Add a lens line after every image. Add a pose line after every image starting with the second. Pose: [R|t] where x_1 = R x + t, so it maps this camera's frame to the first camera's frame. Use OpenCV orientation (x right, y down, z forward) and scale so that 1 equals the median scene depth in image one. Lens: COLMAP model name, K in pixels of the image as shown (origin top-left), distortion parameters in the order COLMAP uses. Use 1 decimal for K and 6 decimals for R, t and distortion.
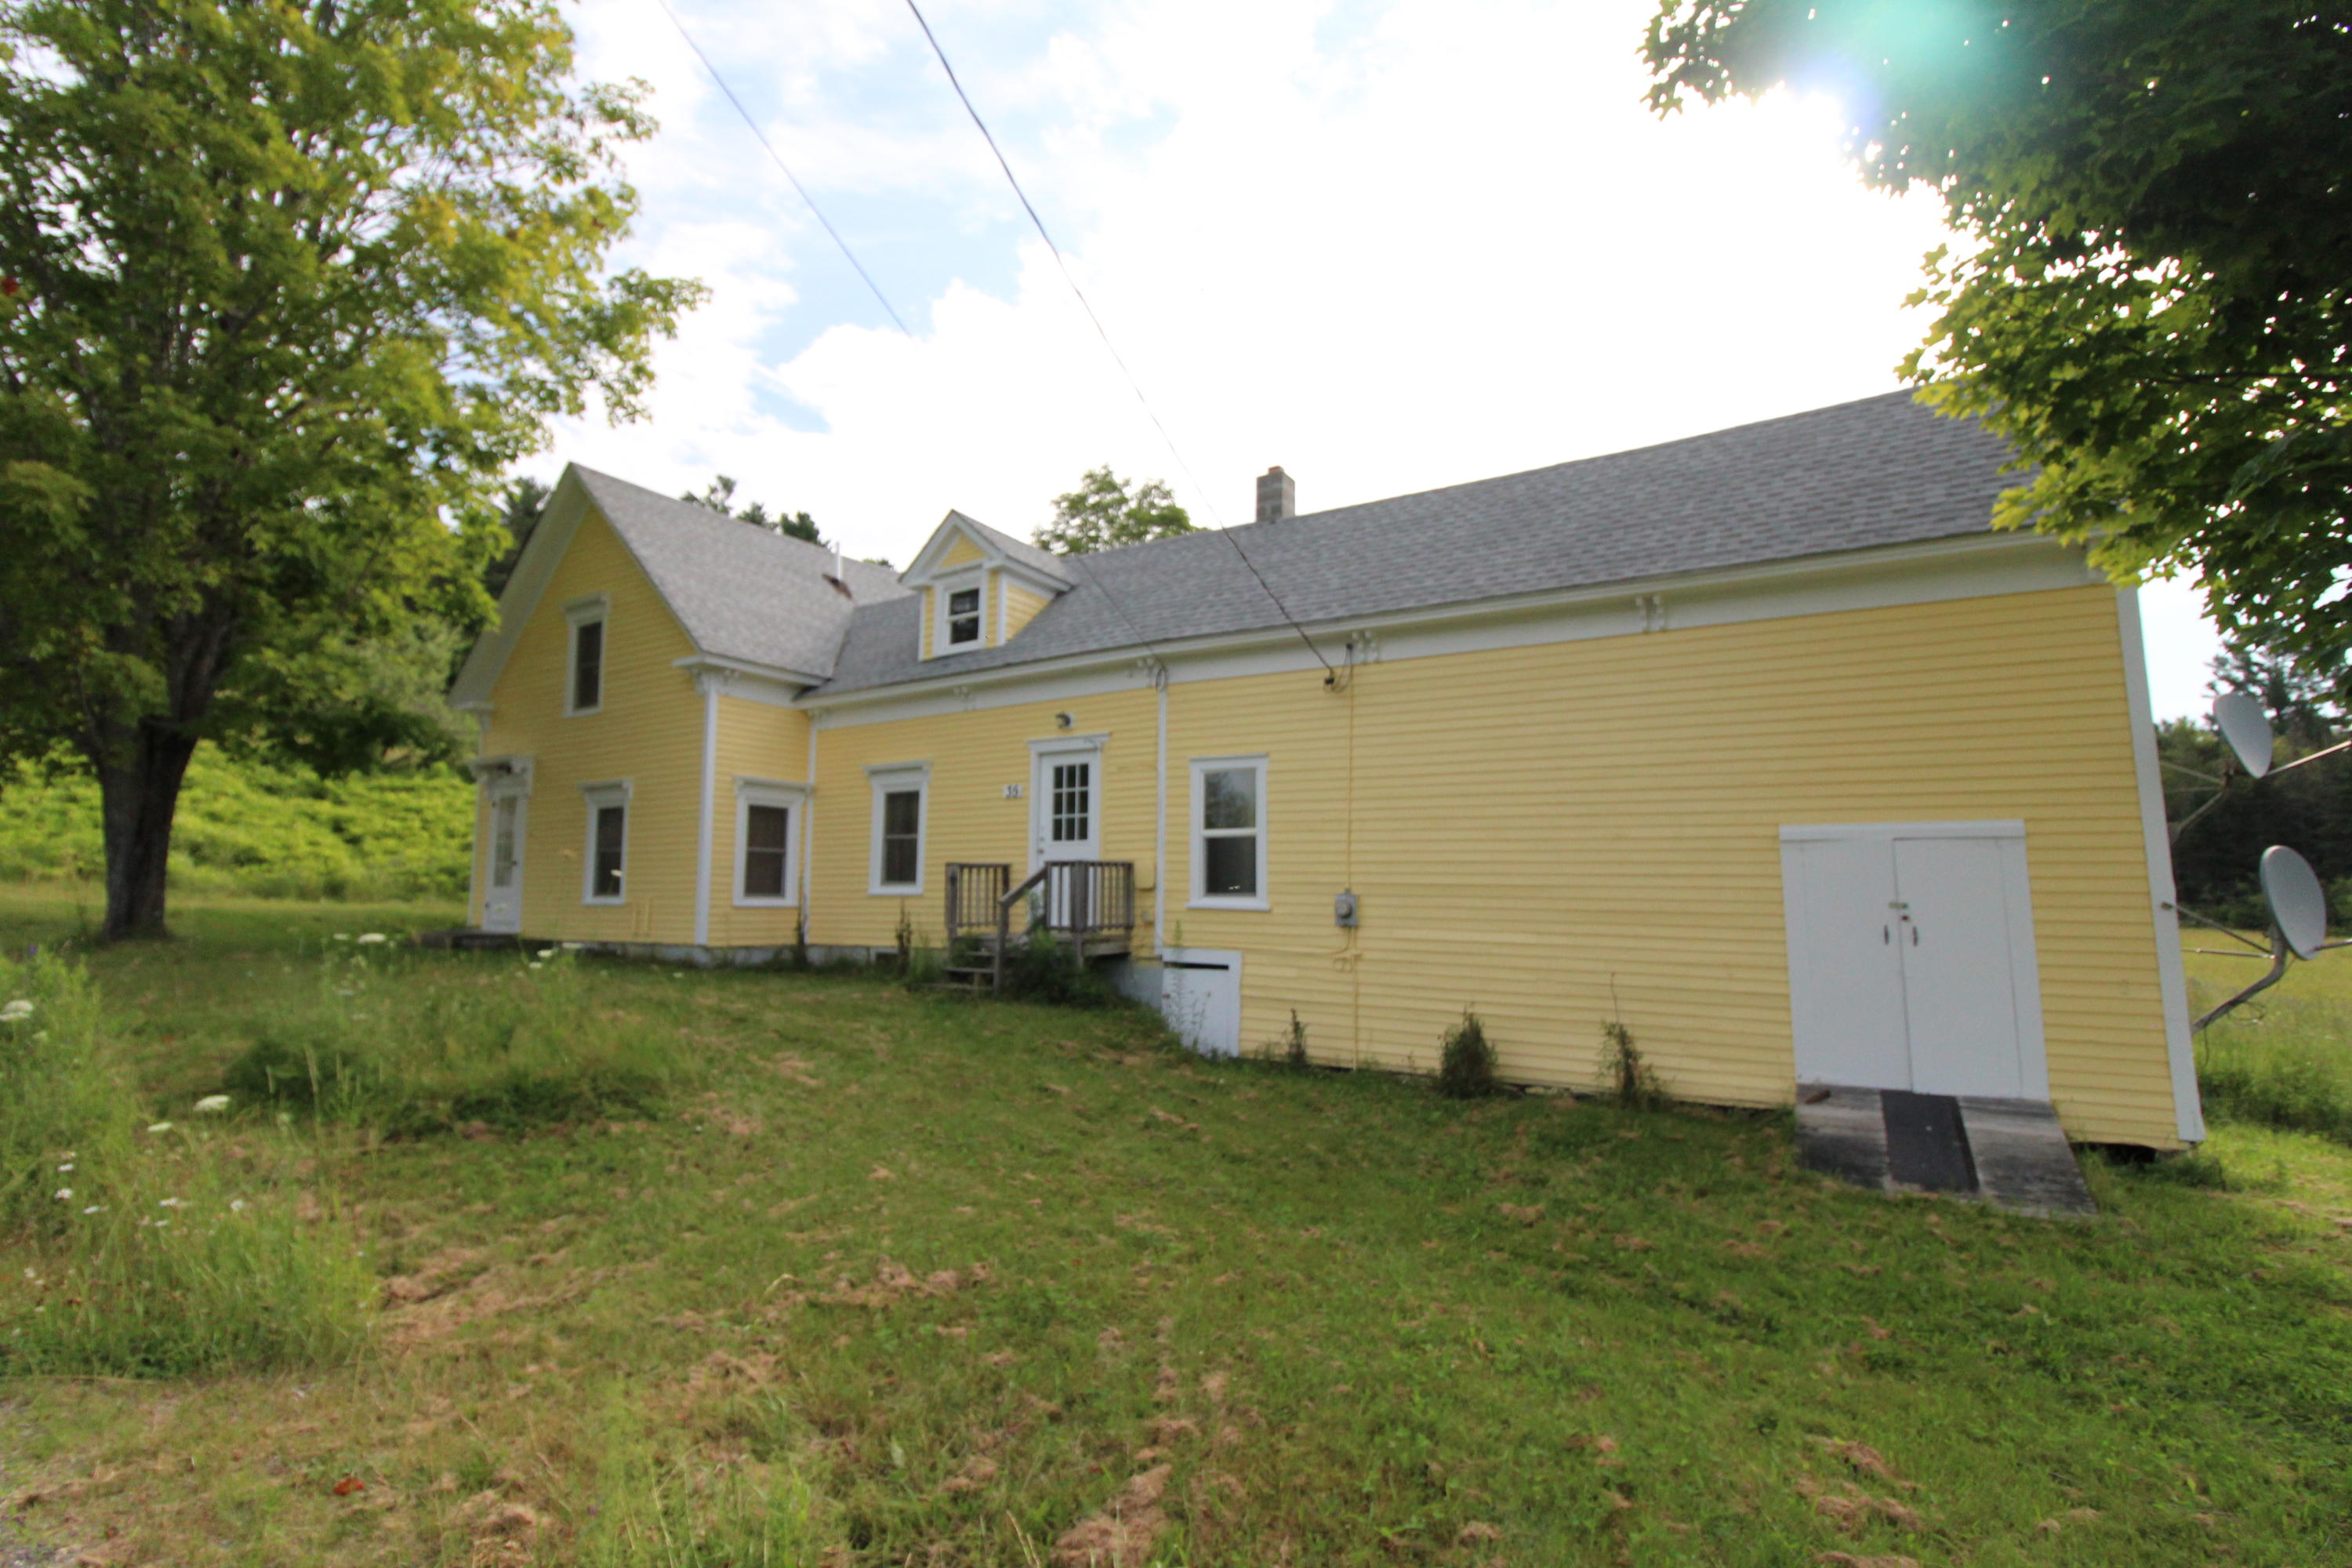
lens RADIAL K [[1107.3, 0, 1175.9], [0, 1107.3, 782.2], [0, 0, 1]] dist [-0.007633, -0.009135]
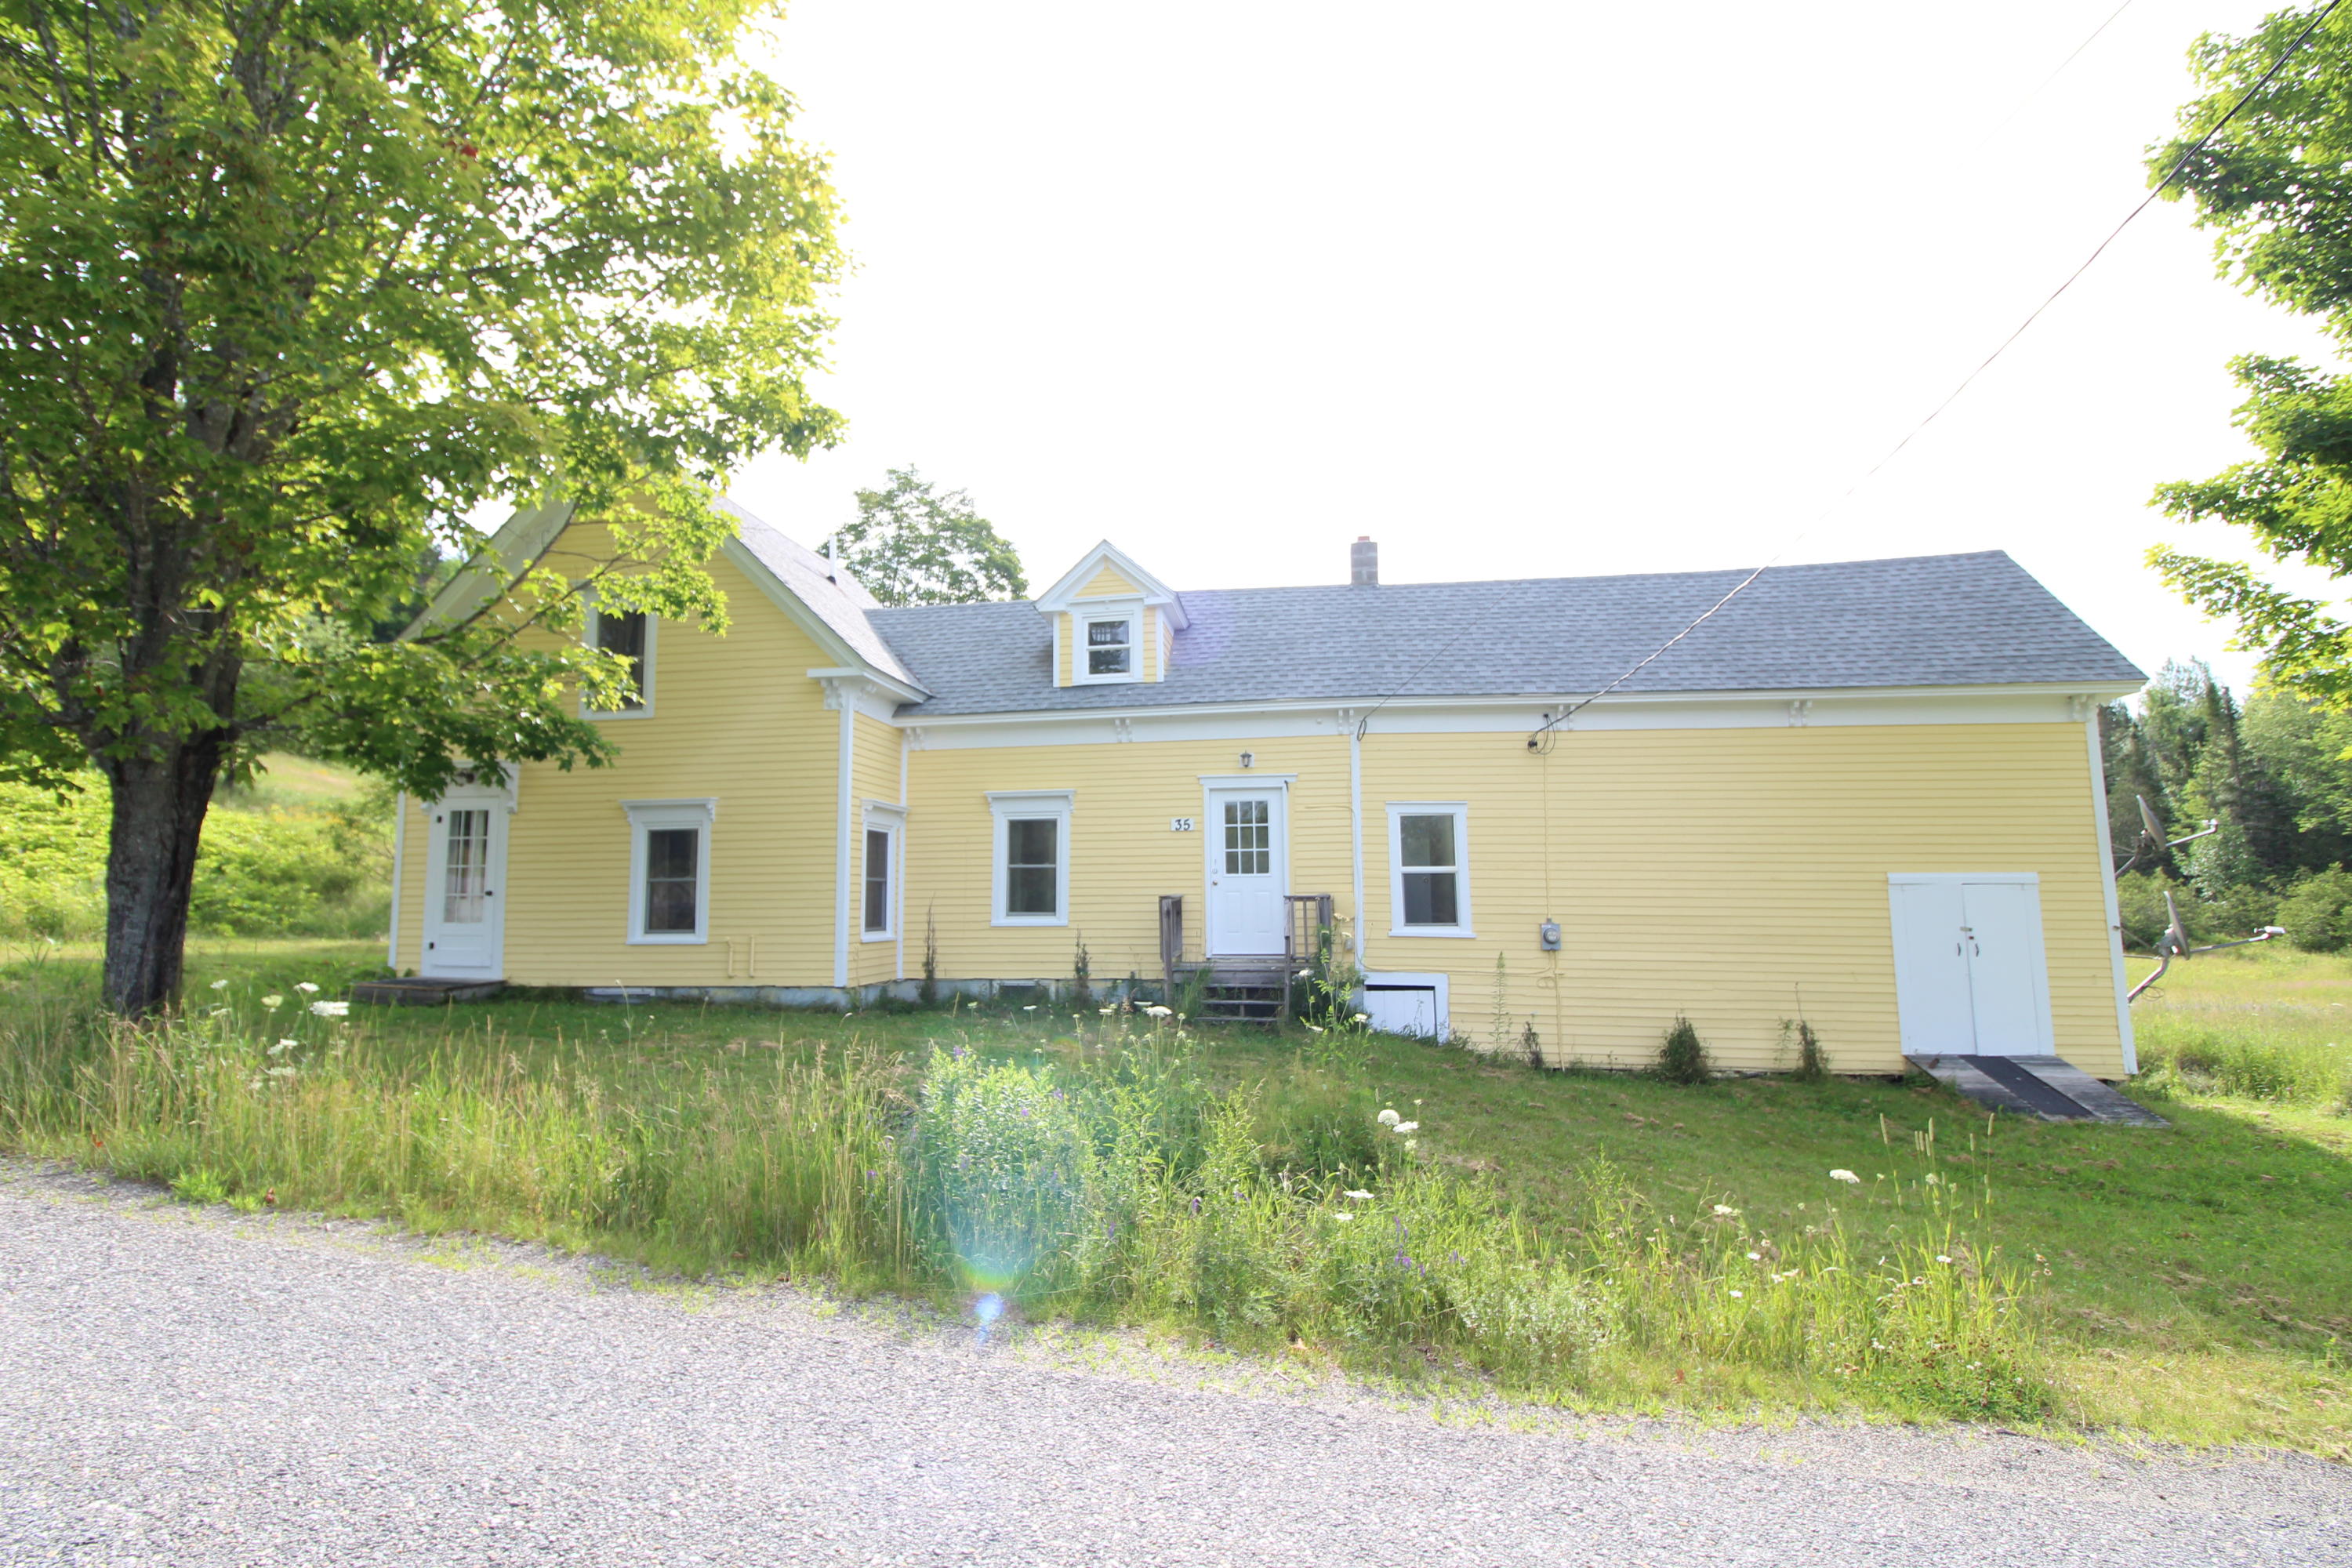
lens RADIAL K [[1107.3, 0, 1178.0], [0, 1107.3, 782.1], [0, 0, 1]] dist [-0.007633, -0.009135]
pose [[0.911123, 0.034786, 0.410664, -0.590475], [-0.034345, 0.999374, -0.008453, -0.023101], [-0.410701, -0.006402, 0.911748, 0.061237]]
